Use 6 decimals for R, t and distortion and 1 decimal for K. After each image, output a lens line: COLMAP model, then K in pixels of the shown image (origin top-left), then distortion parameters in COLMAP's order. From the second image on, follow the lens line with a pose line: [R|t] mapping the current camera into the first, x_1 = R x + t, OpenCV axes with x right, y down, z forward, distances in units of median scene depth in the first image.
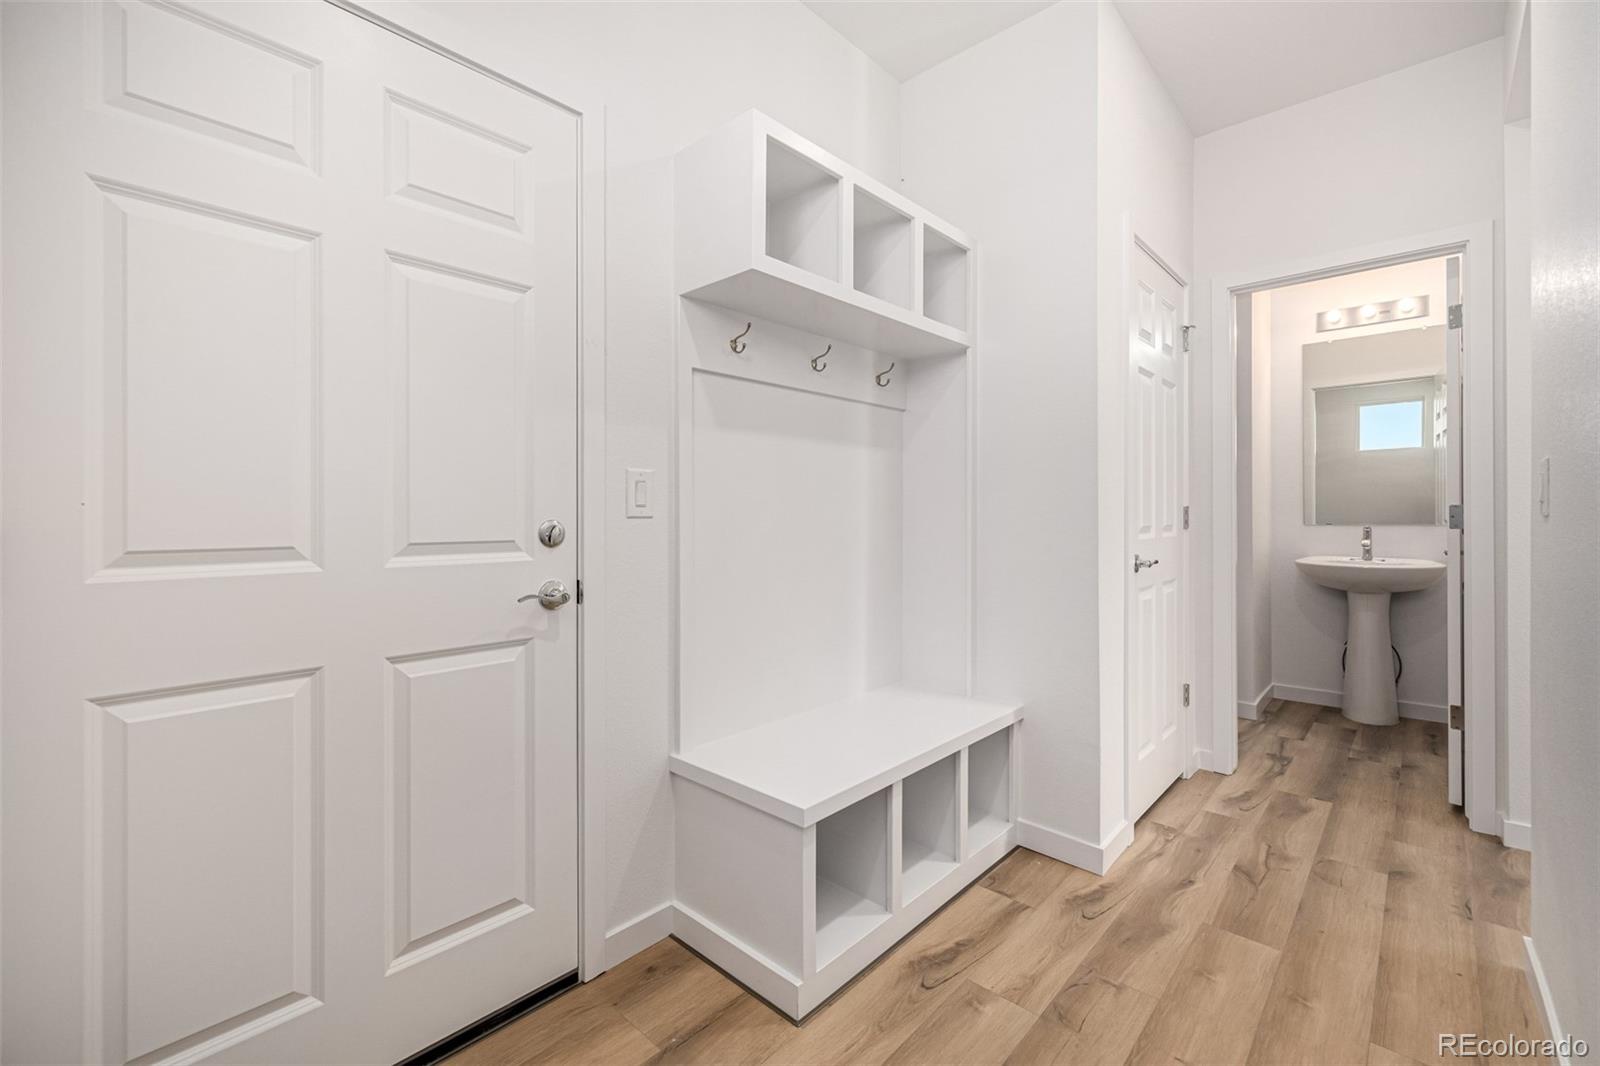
lens RADIAL K [[672.3, 0, 791.1], [0, 672.3, 515.6], [0, 0, 1]] dist [-0.000601, 0.000226]
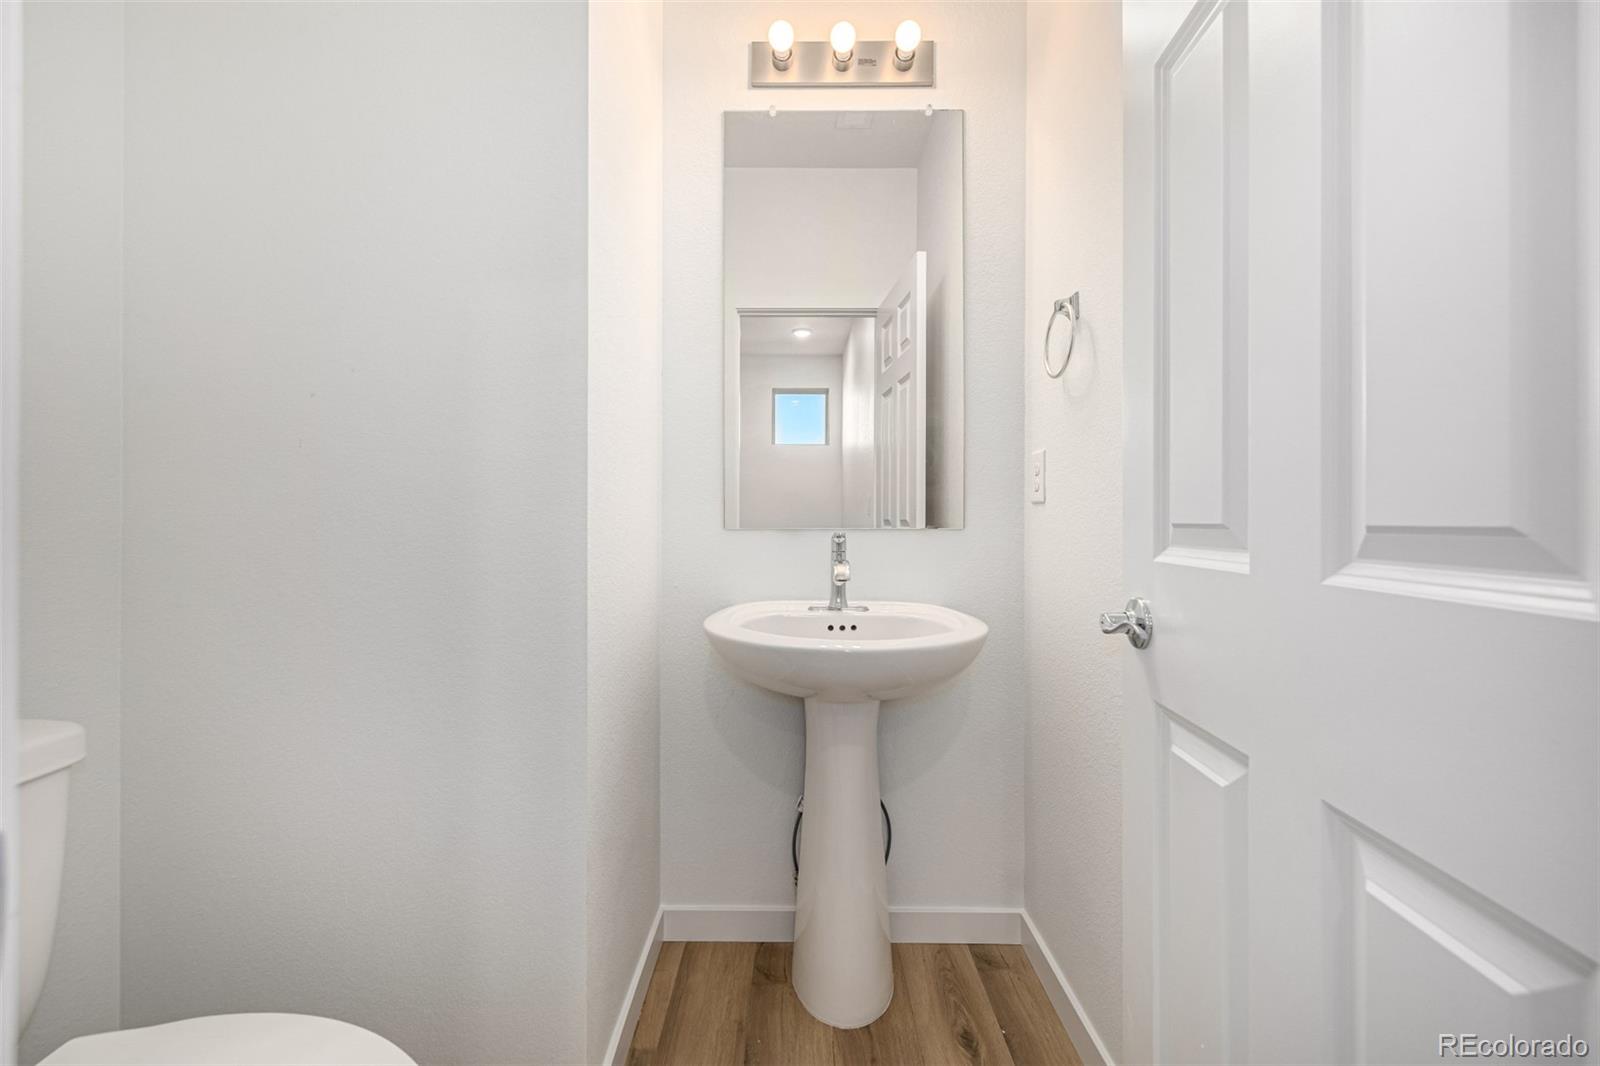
lens RADIAL K [[672.3, 0, 791.1], [0, 672.3, 515.6], [0, 0, 1]] dist [-0.000601, 0.000226]
pose [[0.729429, 0.007982, 0.684010, 0.743254], [-0.004239, 0.999965, -0.007149, 0.010200], [-0.684043, 0.002315, 0.729438, 0.977110]]
